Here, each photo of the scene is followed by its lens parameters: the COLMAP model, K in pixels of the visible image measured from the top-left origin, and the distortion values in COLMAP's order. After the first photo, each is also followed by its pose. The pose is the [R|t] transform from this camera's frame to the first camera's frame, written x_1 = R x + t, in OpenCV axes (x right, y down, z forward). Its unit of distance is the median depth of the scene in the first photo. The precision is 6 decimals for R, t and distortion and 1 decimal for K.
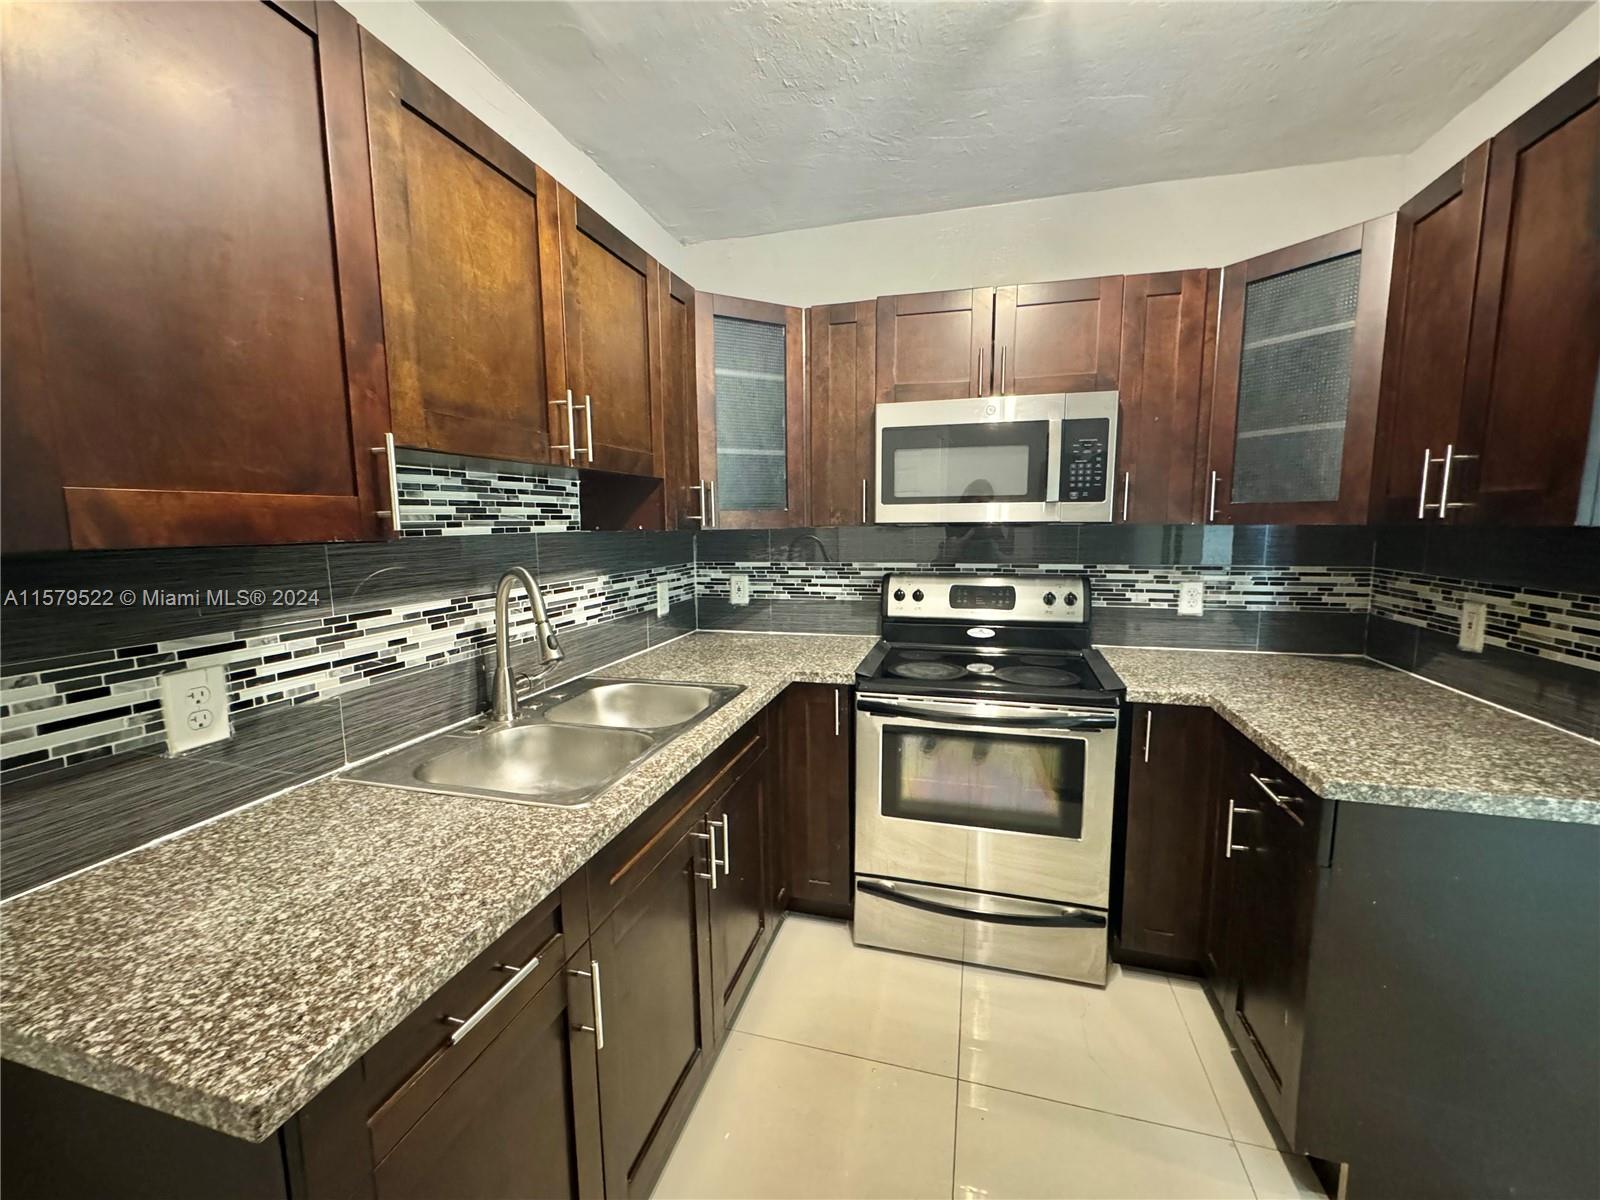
lens RADIAL K [[635.3, 0, 800.0], [0, 635.3, 600.0], [0, 0, 1]] dist [0.000027, 0.000237]
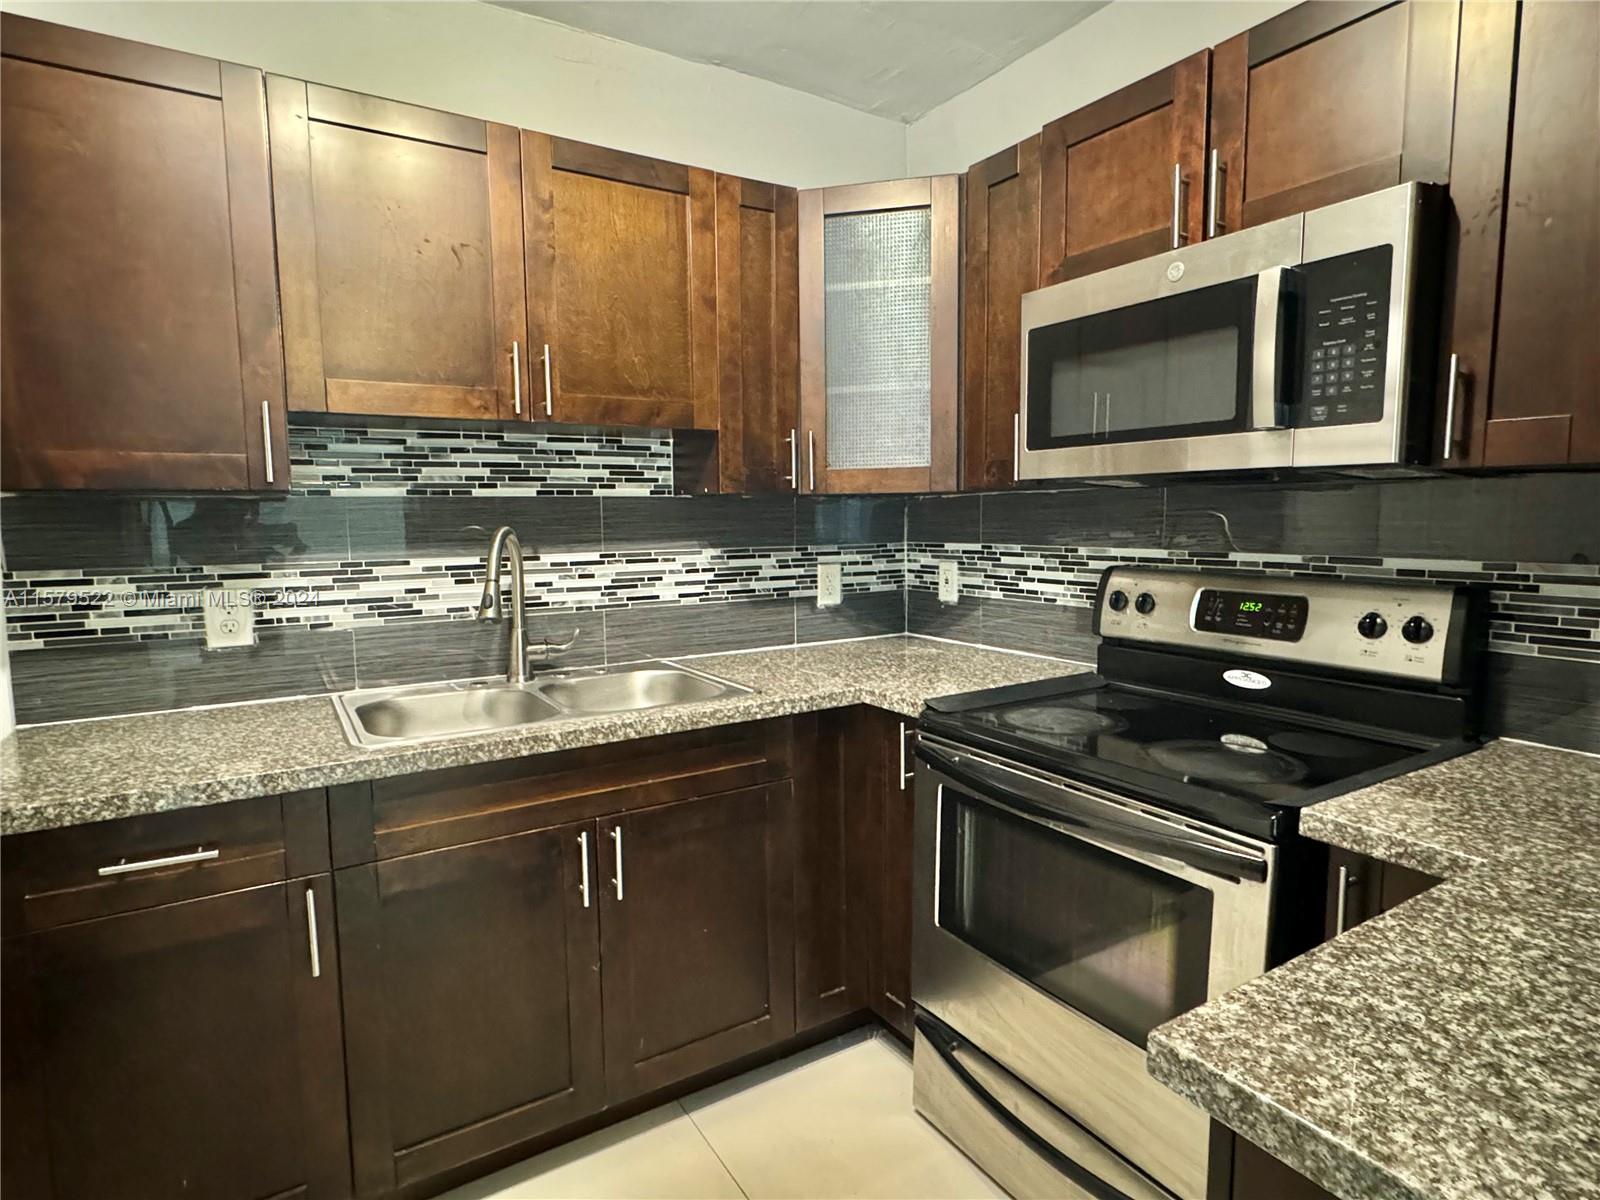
lens RADIAL K [[852.3, 0, 800.0], [0, 852.3, 600.0], [0, 0, 1]] dist [-0.003577, 0.000111]
pose [[0.738361, 0.070026, -0.670760, 0.626776], [-0.080217, 0.996653, 0.015747, 0.003691], [0.669617, 0.042180, 0.741507, 0.255415]]
